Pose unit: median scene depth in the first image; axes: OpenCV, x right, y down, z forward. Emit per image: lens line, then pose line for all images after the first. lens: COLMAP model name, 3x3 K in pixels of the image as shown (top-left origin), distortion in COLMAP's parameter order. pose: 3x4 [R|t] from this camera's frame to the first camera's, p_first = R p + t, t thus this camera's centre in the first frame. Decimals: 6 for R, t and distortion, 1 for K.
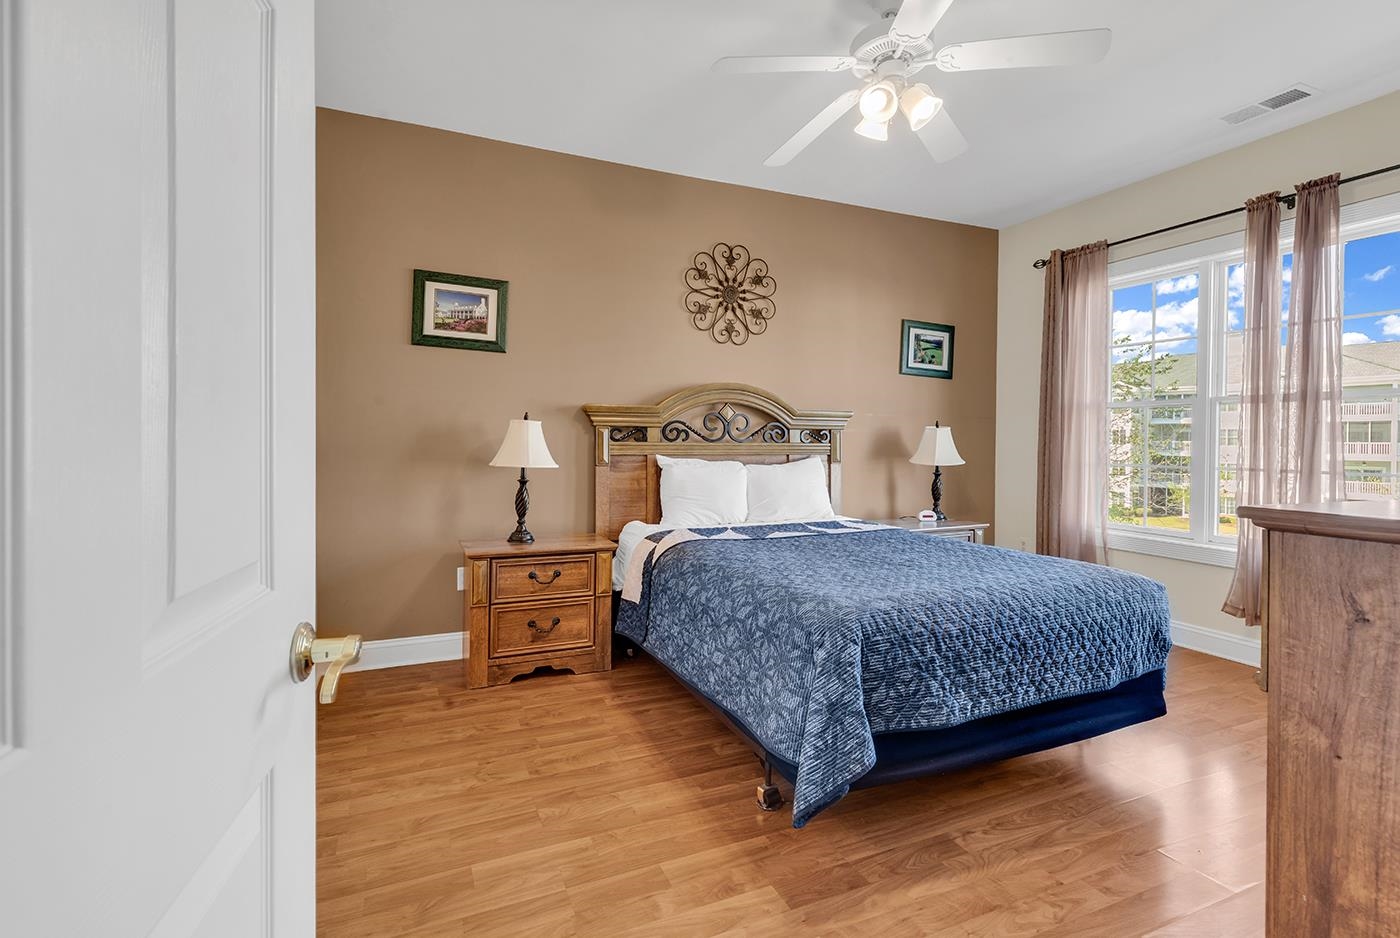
lens RADIAL K [[619.0, 0, 695.0], [0, 619.0, 448.1], [0, 0, 1]] dist [0.002115, -0.000036]
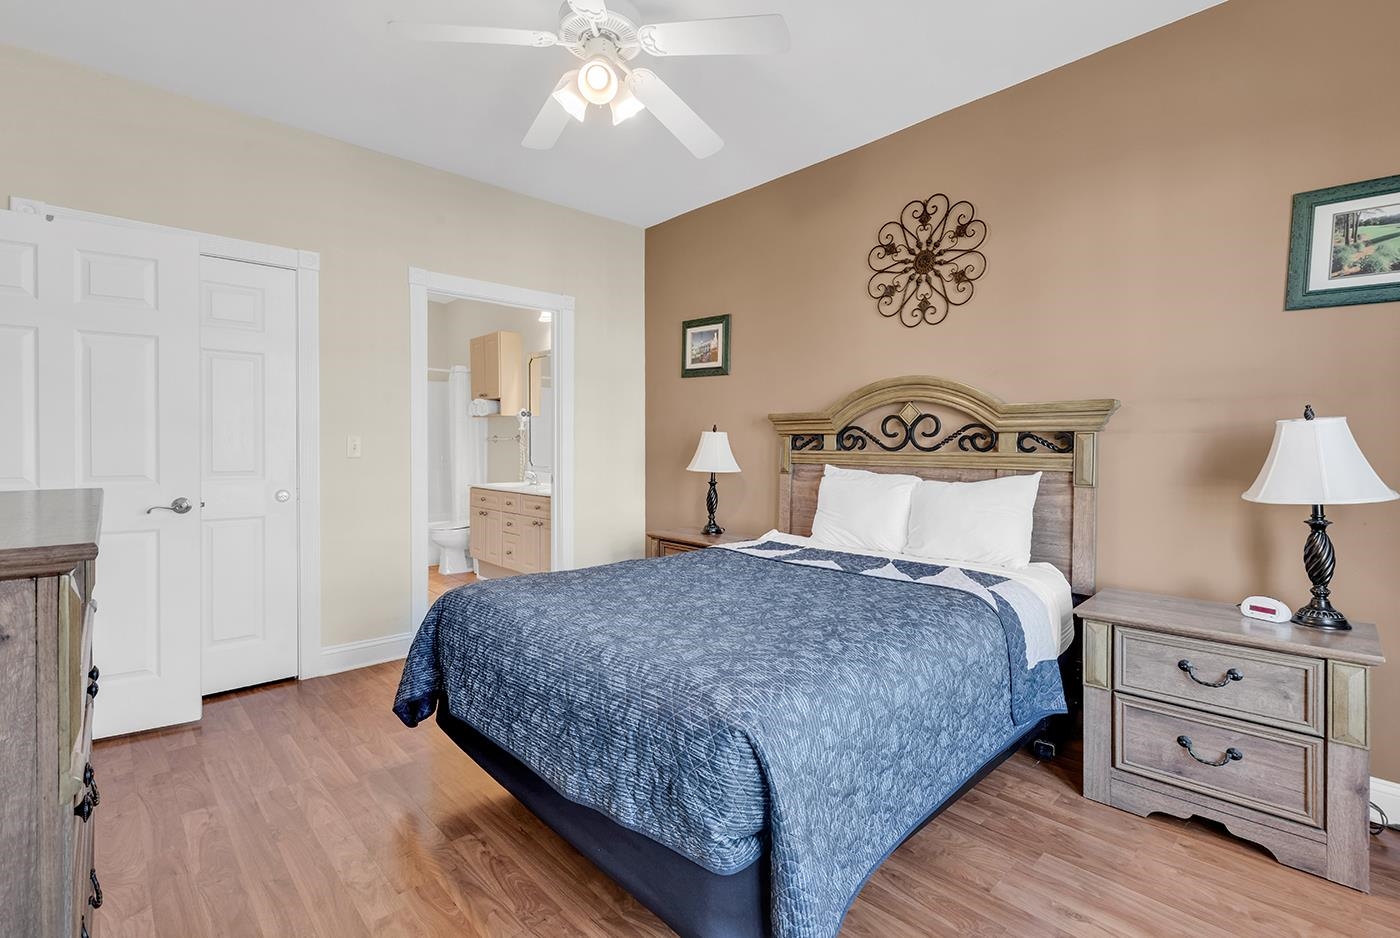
lens RADIAL K [[651.6, 0, 719.8], [0, 651.6, 459.4], [0, 0, 1]] dist [-0.001508, -0.000996]
pose [[0.358354, 0.015857, -0.933451, 0.747688], [-0.010370, 0.999862, 0.013004, -0.006951], [0.933528, 0.005020, 0.358469, 0.471441]]
